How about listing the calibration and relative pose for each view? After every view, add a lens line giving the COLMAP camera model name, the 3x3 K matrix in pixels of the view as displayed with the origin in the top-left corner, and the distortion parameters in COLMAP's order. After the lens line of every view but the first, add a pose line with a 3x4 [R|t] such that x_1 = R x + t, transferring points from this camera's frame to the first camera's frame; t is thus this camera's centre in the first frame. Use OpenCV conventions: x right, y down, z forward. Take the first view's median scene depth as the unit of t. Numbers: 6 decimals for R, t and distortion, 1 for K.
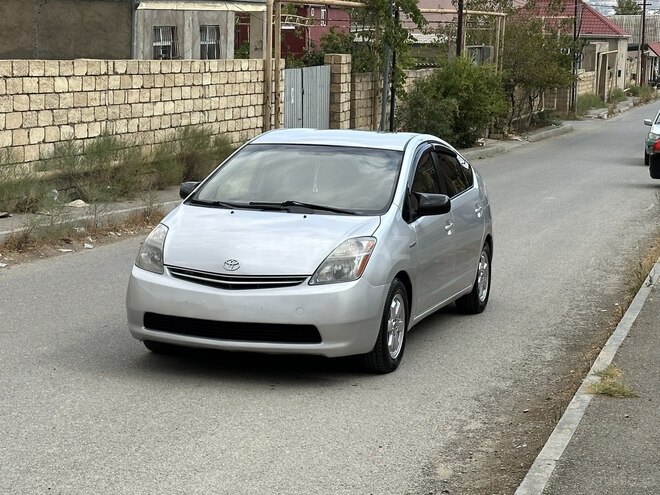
lens RADIAL K [[1421.2, 0, 336.8], [0, 1421.2, 279.5], [0, 0, 1]] dist [0.138576, 0.000000]
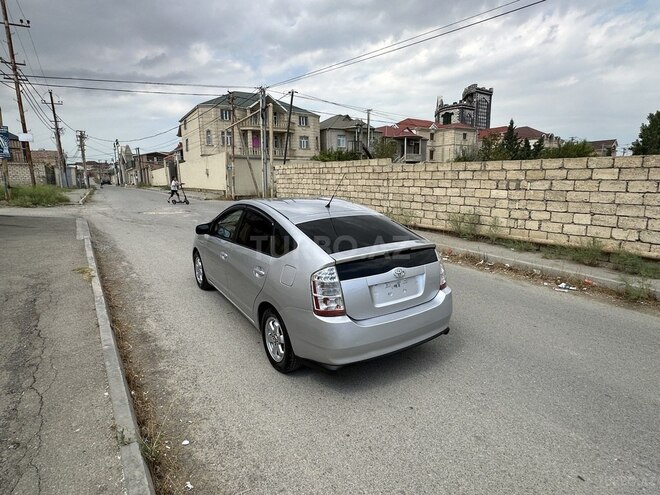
lens RADIAL K [[359.4, 0, 327.6], [0, 359.4, 250.1], [0, 0, 1]] dist [-0.005931, 0.000896]
pose [[-0.630075, 0.134333, -0.764827, 0.284235], [-0.133727, 0.951439, 0.277275, -0.153266], [0.764933, 0.276982, -0.581513, 1.178627]]
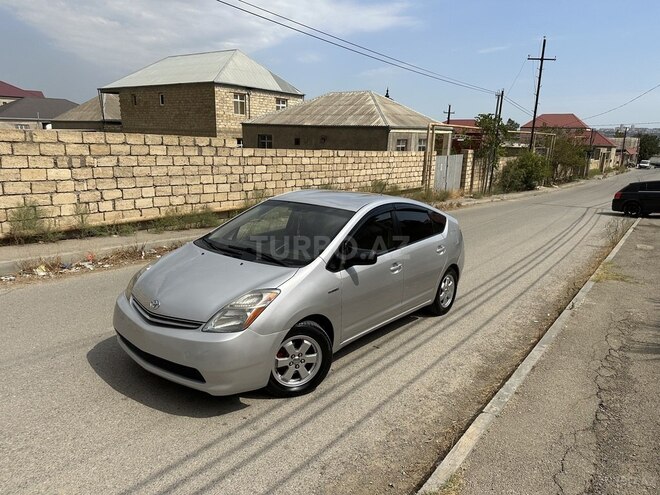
lens RADIAL K [[460.4, 0, 327.4], [0, 460.4, 250.5], [0, 0, 1]] dist [0.077833, -0.097525]
pose [[0.938802, 0.083445, -0.334198, 0.143926], [-0.065643, 0.995774, 0.064231, -0.068299], [0.338145, -0.038362, 0.940312, 0.496109]]
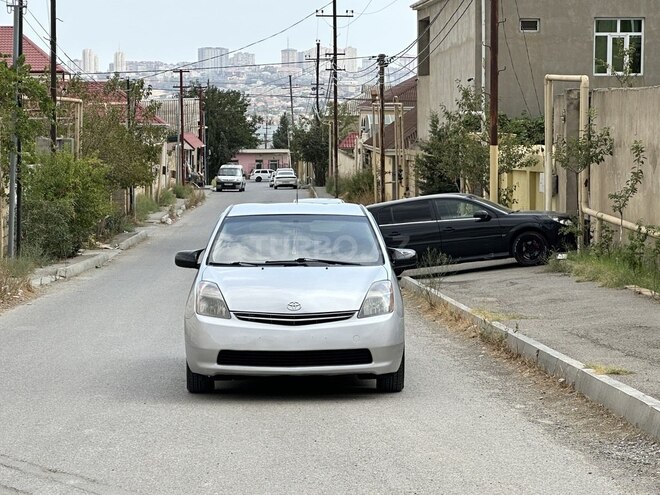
lens RADIAL K [[1945.9, 0, 328.9], [0, 1945.9, 250.1], [0, 0, 1]] dist [-0.210636, 0.000000]
pose [[0.948687, -0.042265, 0.313378, -0.420629], [0.074954, 0.992840, -0.093005, 0.074237], [-0.307204, 0.111722, 0.945063, -0.447418]]
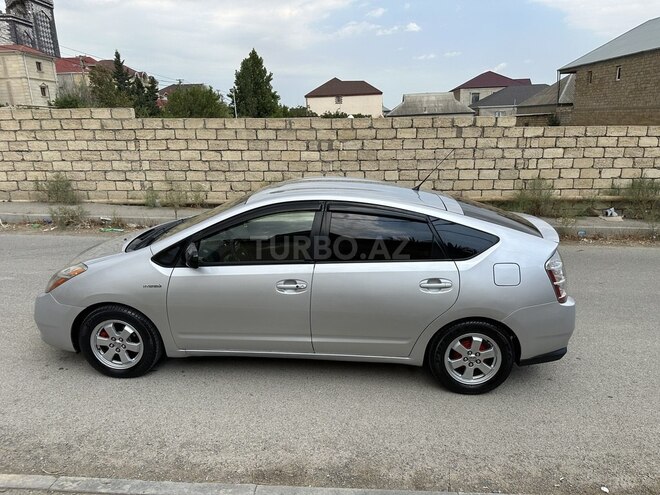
lens RADIAL K [[460.4, 0, 329.6], [0, 460.4, 254.5], [0, 0, 1]] dist [0.077833, -0.097525]
pose [[0.253907, 0.240665, -0.936809, 0.342326], [-0.140253, 0.967474, 0.210530, -0.116883], [0.957006, 0.077936, 0.279402, 0.825287]]
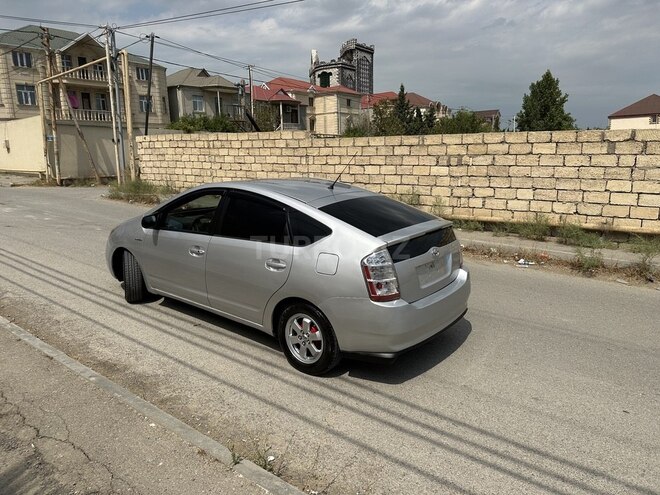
lens RADIAL K [[460.4, 0, 326.9], [0, 460.4, 248.1], [0, 0, 1]] dist [0.077833, -0.097525]
pose [[-0.350826, 0.171417, -0.920618, 0.382671], [-0.149940, 0.960137, 0.235914, -0.141179], [0.924359, 0.220803, -0.311139, 1.101984]]
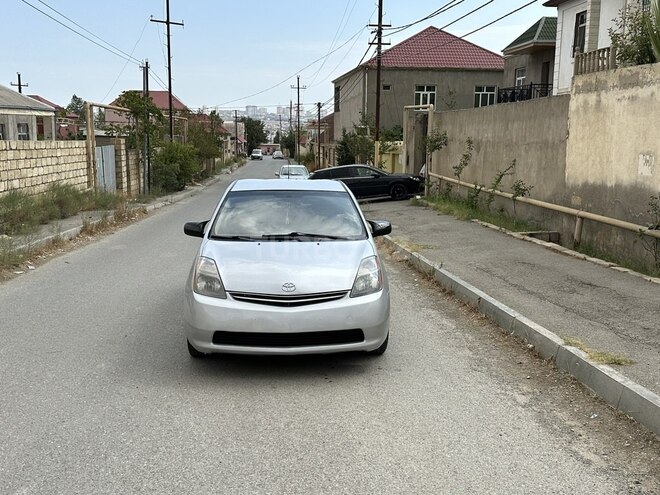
lens RADIAL K [[690.1, 0, 332.0], [0, 690.1, 254.2], [0, 0, 1]] dist [0.074607, 0.000000]
pose [[0.930448, -0.072691, 0.359141, -0.187730], [0.071692, 0.997297, 0.016119, -0.034042], [-0.359342, 0.010750, 0.933144, 0.307063]]
